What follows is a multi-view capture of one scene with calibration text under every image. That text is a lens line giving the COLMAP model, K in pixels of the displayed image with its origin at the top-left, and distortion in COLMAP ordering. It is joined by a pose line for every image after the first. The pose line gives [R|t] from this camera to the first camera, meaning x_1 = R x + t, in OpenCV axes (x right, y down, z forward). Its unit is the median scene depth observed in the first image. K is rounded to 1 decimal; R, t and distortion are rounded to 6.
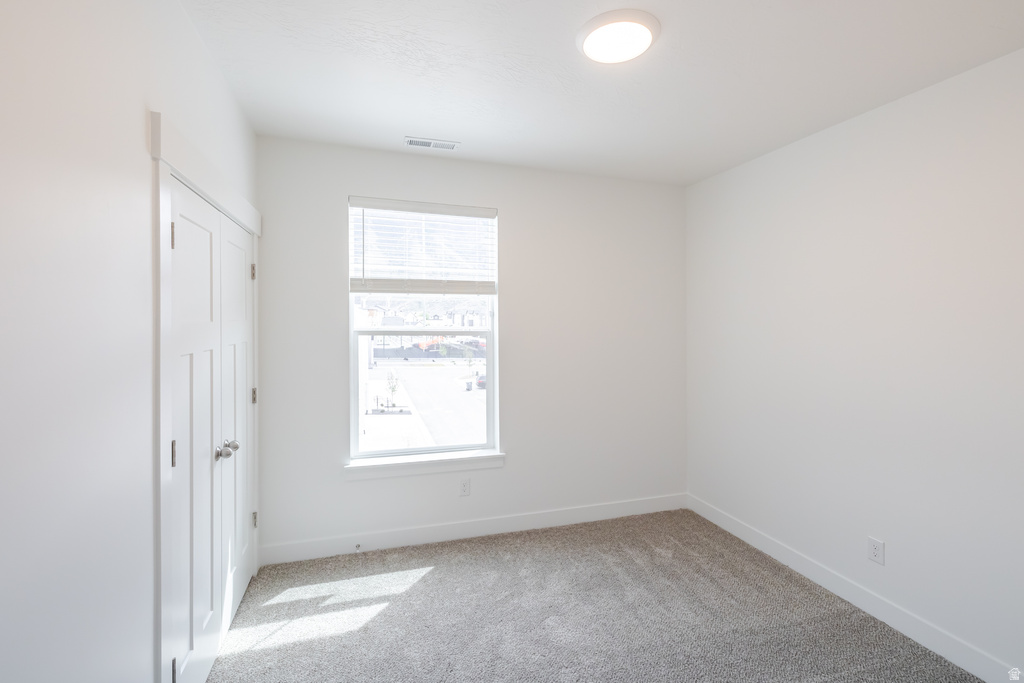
lens RADIAL K [[455.7, 0, 511.7], [0, 455.7, 311.8], [0, 0, 1]] dist [0.002625, 0.000189]
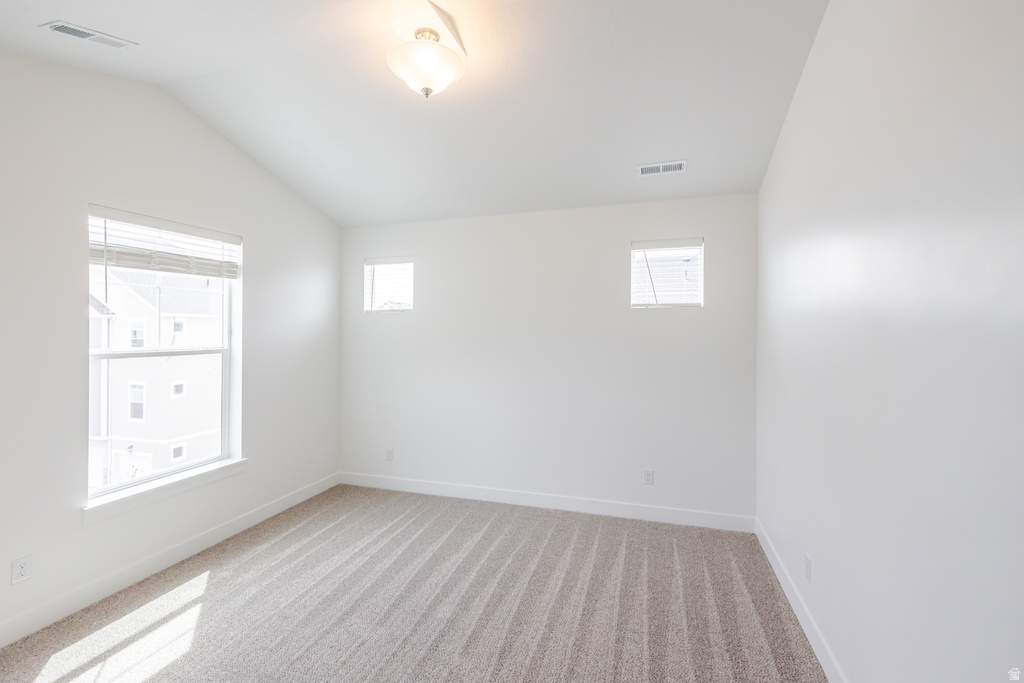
lens RADIAL K [[440.7, 0, 516.7], [0, 440.7, 328.4], [0, 0, 1]] dist [0.001852, 0.000170]
pose [[0.576787, -0.014324, 0.816769, -0.527616], [0.012353, 0.999885, 0.008812, -0.005551], [-0.816801, 0.005007, 0.576897, -0.161873]]
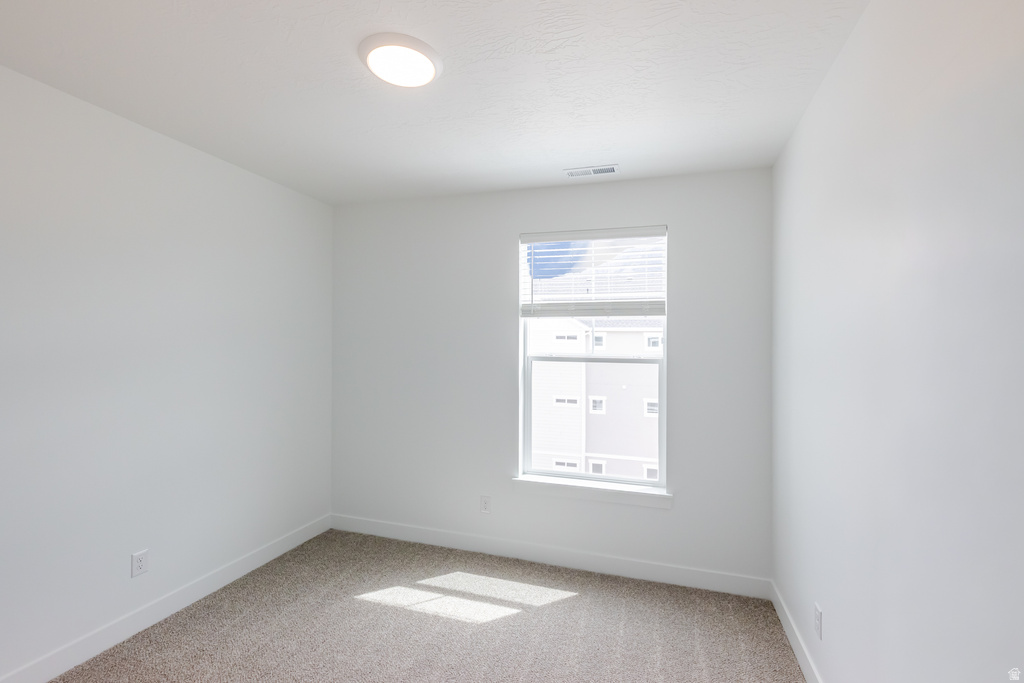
lens RADIAL K [[455.8, 0, 511.3], [0, 455.8, 332.9], [0, 0, 1]] dist [-0.000797, 0.000038]
pose [[0.815231, -0.015946, -0.578917, 0.264662], [0.007558, 0.999829, -0.016896, 0.004231], [0.579087, 0.009399, 0.815211, 0.085639]]
